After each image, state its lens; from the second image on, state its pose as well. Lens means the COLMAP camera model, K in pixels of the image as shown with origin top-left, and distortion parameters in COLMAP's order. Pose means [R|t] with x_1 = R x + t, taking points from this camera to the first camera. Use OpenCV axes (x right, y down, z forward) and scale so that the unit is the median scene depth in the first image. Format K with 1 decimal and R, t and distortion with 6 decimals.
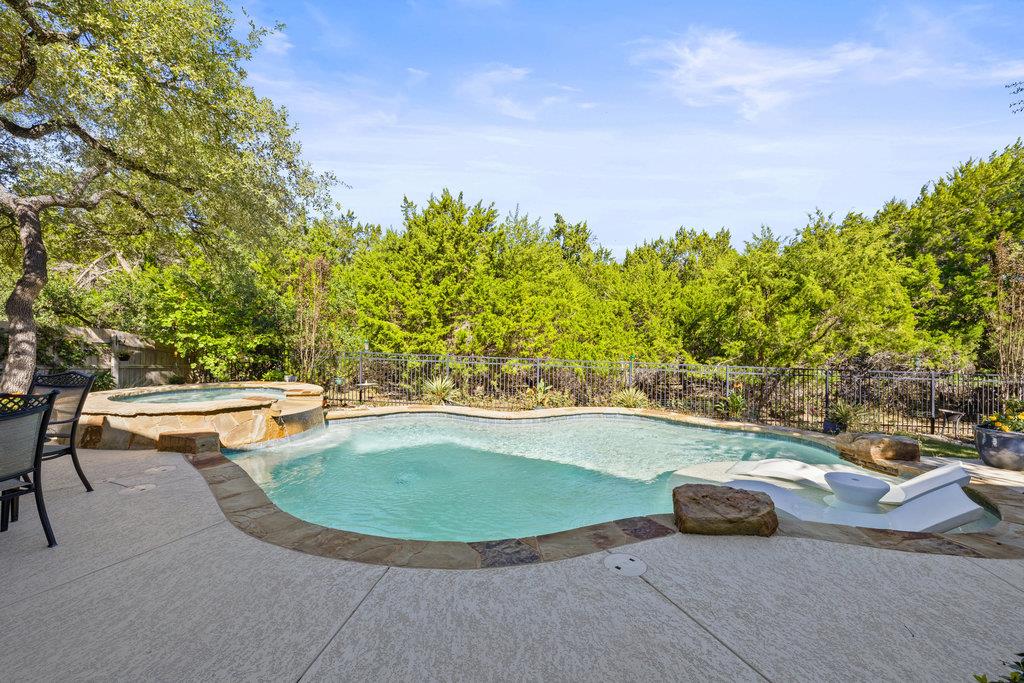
lens RADIAL K [[426.8, 0, 512.0], [0, 426.8, 341.5], [0, 0, 1]] dist [-0.000094, 0.000001]
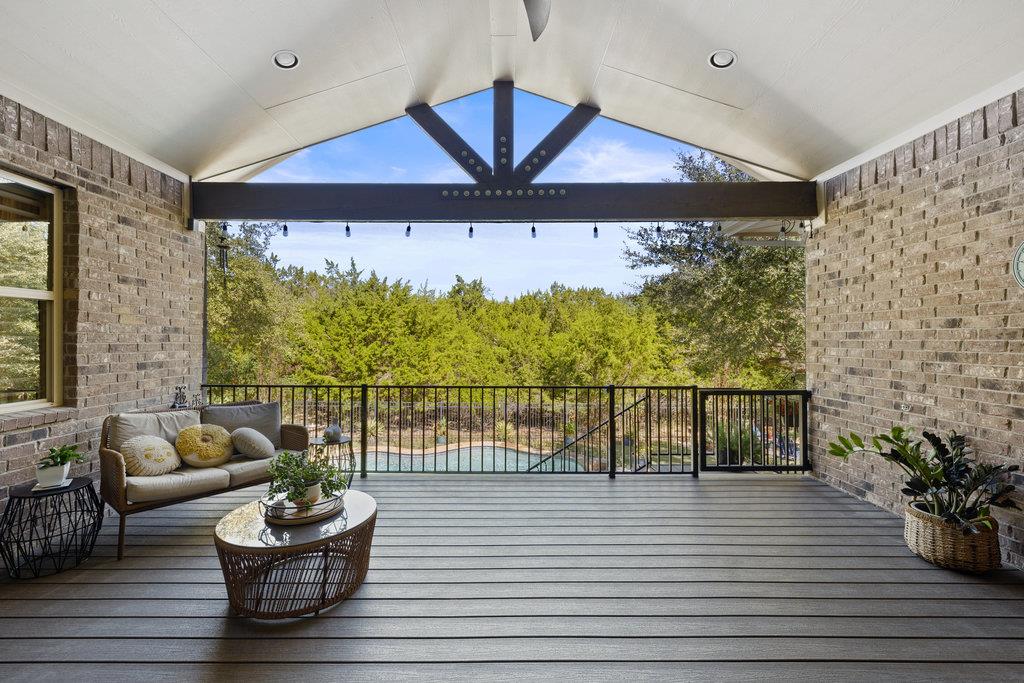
lens RADIAL K [[426.8, 0, 512.0], [0, 426.8, 341.5], [0, 0, 1]] dist [-0.000094, 0.000001]
pose [[0.975698, 0.010670, 0.218858, -0.020171], [-0.012768, 0.999885, 0.008170, -0.157827], [-0.218745, -0.010766, 0.975723, -0.393438]]
